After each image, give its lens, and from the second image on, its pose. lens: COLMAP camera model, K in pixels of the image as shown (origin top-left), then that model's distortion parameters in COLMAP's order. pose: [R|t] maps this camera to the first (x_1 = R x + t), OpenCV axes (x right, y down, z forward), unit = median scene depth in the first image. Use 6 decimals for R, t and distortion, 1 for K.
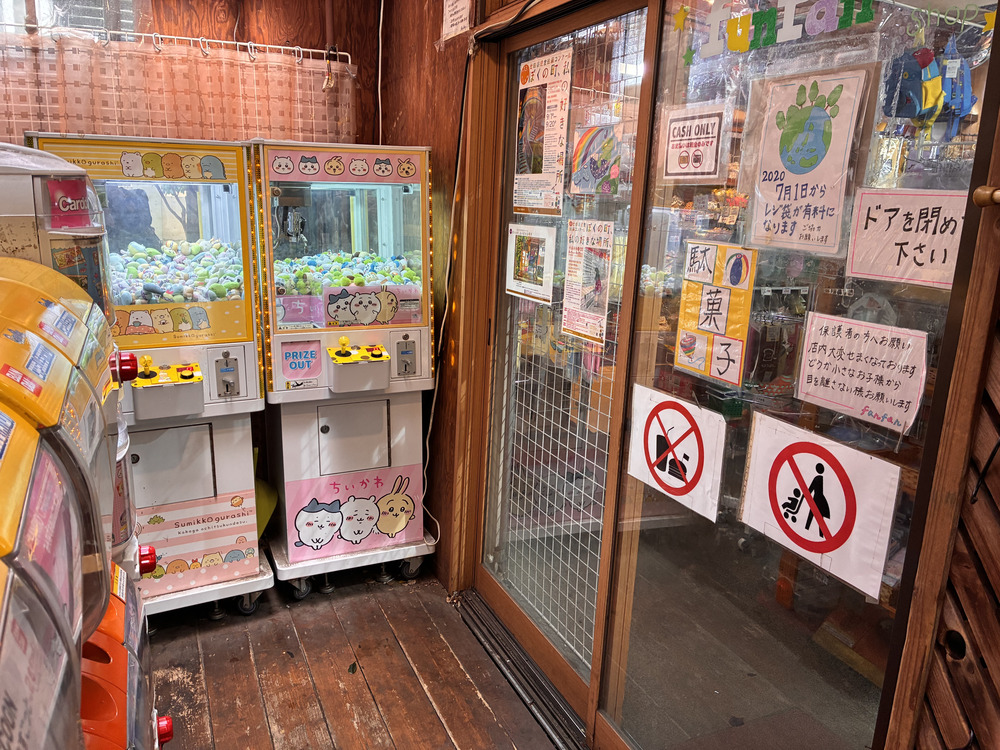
lens RADIAL K [[758.6, 0, 497.3], [0, 758.6, 381.4], [0, 0, 1]] dist [-0.020216, -0.023243]
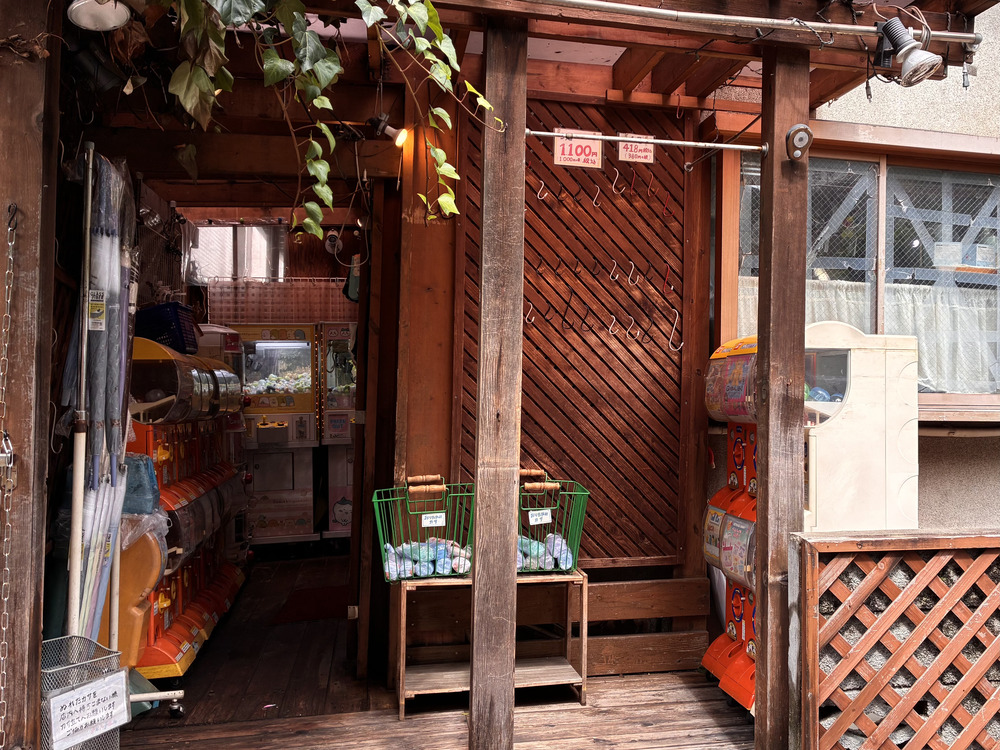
lens RADIAL K [[758.6, 0, 502.3], [0, 758.6, 372.5], [0, 0, 1]] dist [-0.020216, -0.023243]
pose [[0.973578, -0.041299, -0.224588, 0.614773], [-0.016795, 0.967896, -0.250789, 0.330205], [0.227735, 0.247935, 0.941629, -0.831121]]
